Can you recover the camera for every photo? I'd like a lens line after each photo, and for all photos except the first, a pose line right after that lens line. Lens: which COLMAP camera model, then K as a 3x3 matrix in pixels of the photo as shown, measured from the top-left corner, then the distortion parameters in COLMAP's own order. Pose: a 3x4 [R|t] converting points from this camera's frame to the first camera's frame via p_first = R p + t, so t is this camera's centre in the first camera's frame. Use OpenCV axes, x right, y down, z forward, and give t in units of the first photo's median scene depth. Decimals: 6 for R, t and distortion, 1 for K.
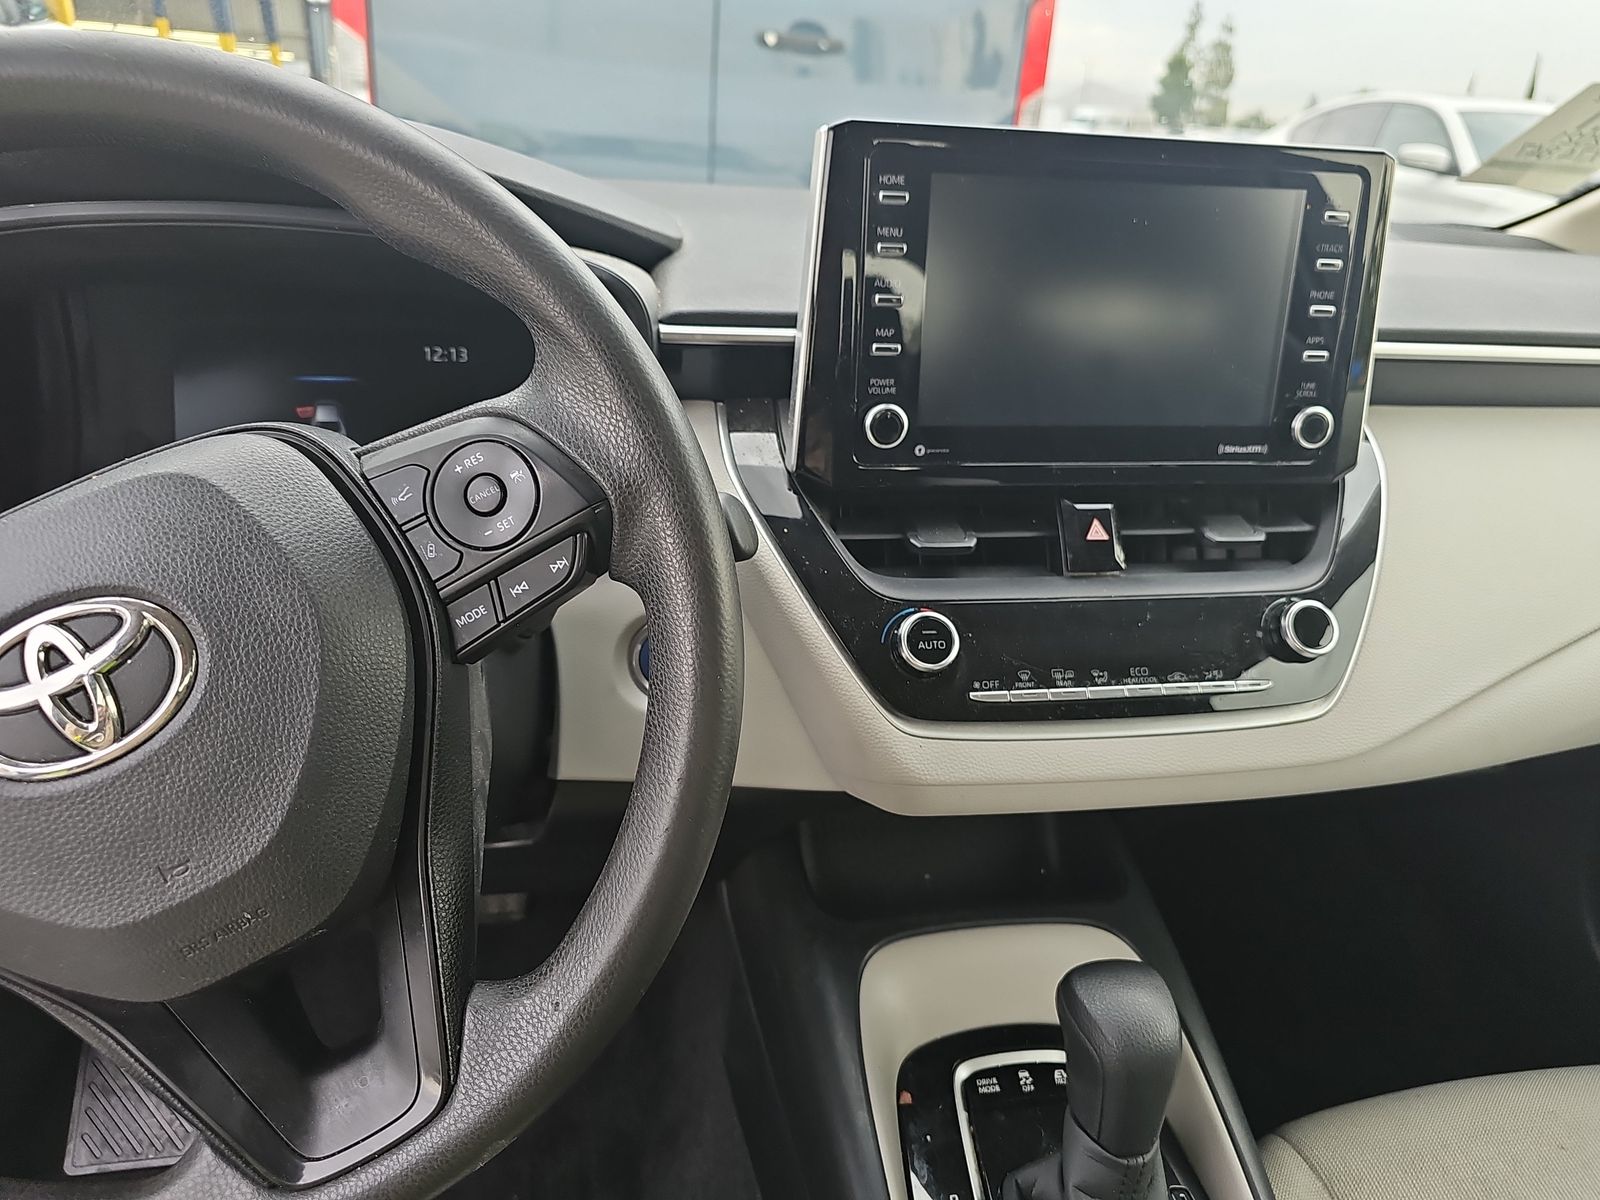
lens RADIAL K [[1046.4, 0, 801.4], [0, 1046.4, 611.1], [0, 0, 1]] dist [0.051779, -0.044494]
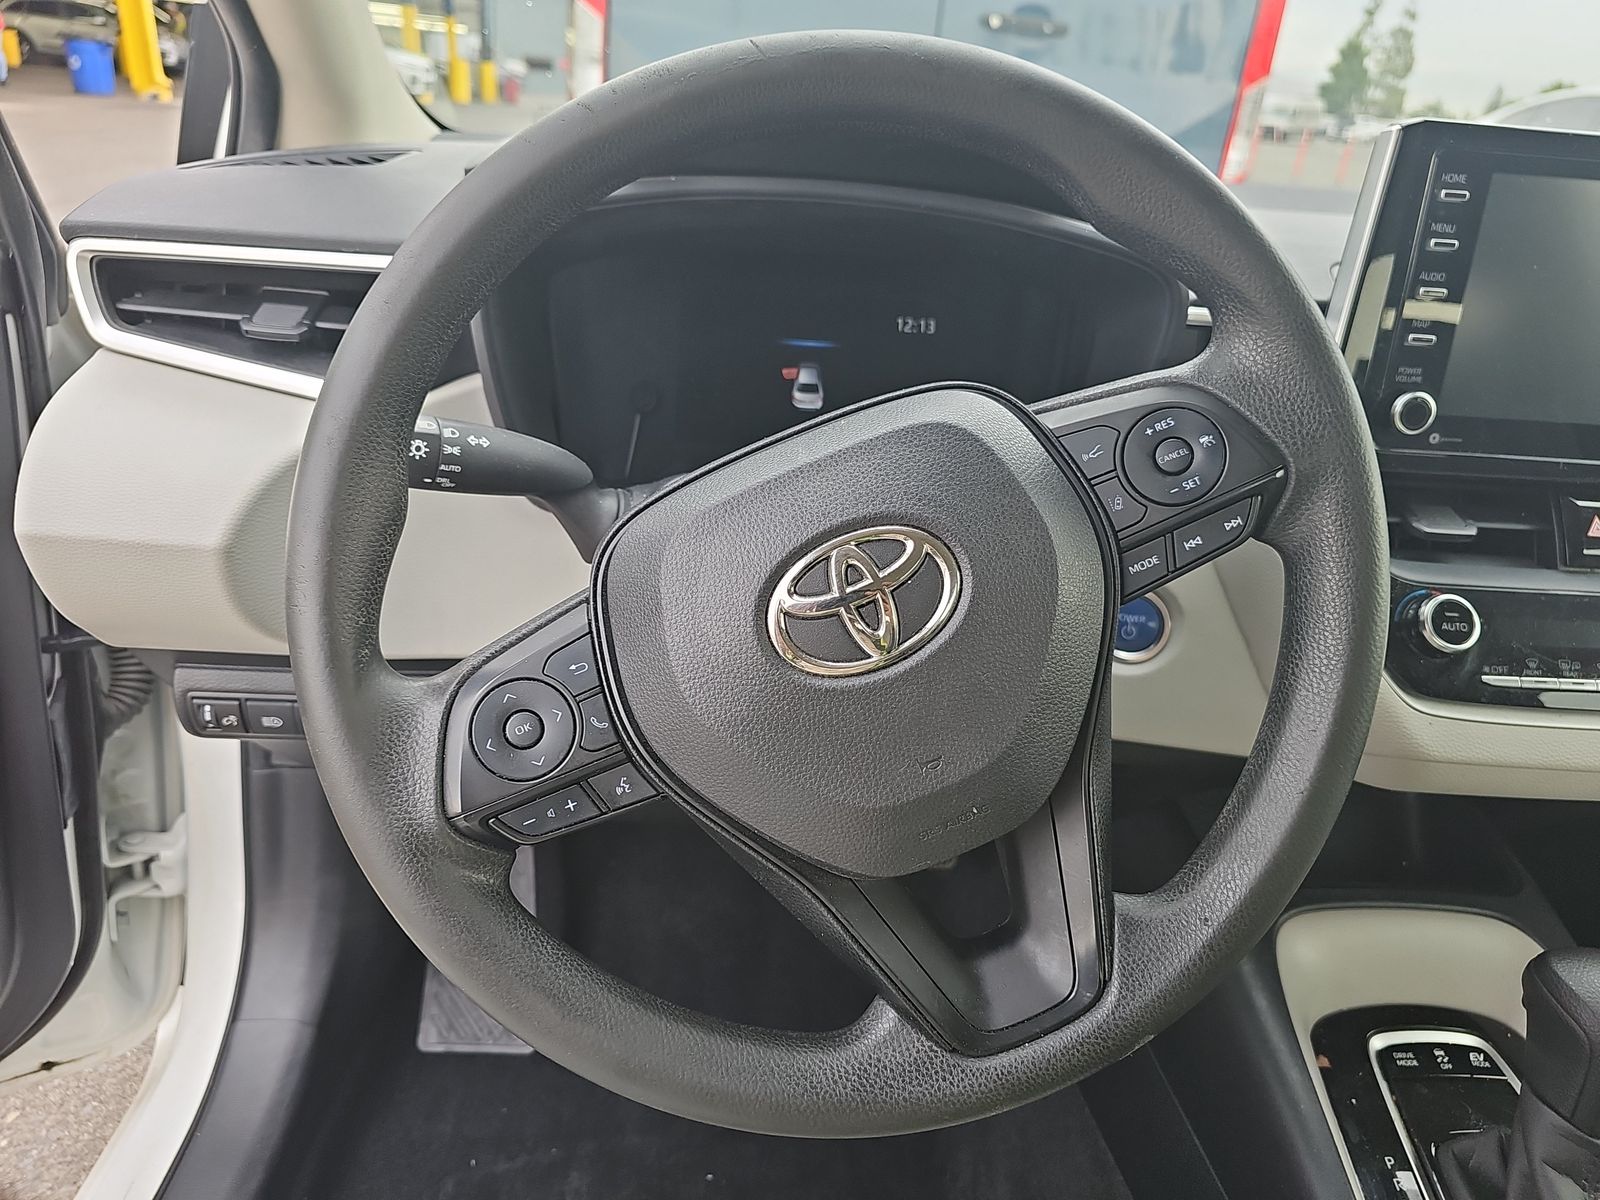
lens RADIAL K [[1060.8, 0, 800.0], [0, 1060.8, 600.0], [0, 0, 1]] dist [0.003927, 0.004015]
pose [[0.992005, 0.072697, -0.103154, -0.403442], [-0.071995, 0.997350, 0.010520, 0.040782], [0.103645, -0.003010, 0.994610, -0.111140]]
